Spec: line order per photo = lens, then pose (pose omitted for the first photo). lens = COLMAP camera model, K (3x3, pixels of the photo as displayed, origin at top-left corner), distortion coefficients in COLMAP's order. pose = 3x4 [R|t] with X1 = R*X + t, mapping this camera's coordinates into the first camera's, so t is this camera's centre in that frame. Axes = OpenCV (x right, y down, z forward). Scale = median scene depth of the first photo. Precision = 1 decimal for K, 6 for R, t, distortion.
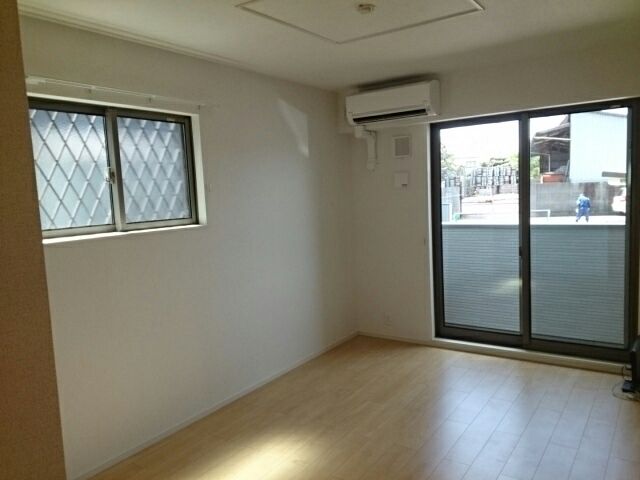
lens RADIAL K [[505.0, 0, 318.4], [0, 505.0, 238.7], [0, 0, 1]] dist [0.026084, -0.008536]
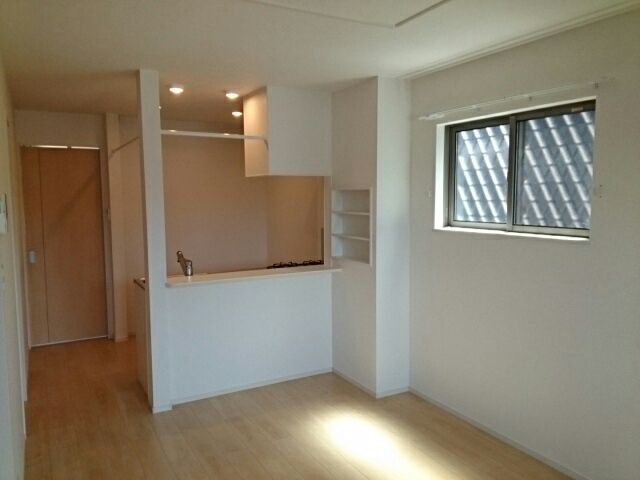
lens RADIAL K [[505.0, 0, 318.4], [0, 505.0, 238.7], [0, 0, 1]] dist [0.026084, -0.008536]
pose [[-0.439709, 0.119486, -0.890157, 0.524673], [-0.073004, 0.983077, 0.168020, -0.105729], [0.895168, 0.138865, -0.423545, 0.782533]]
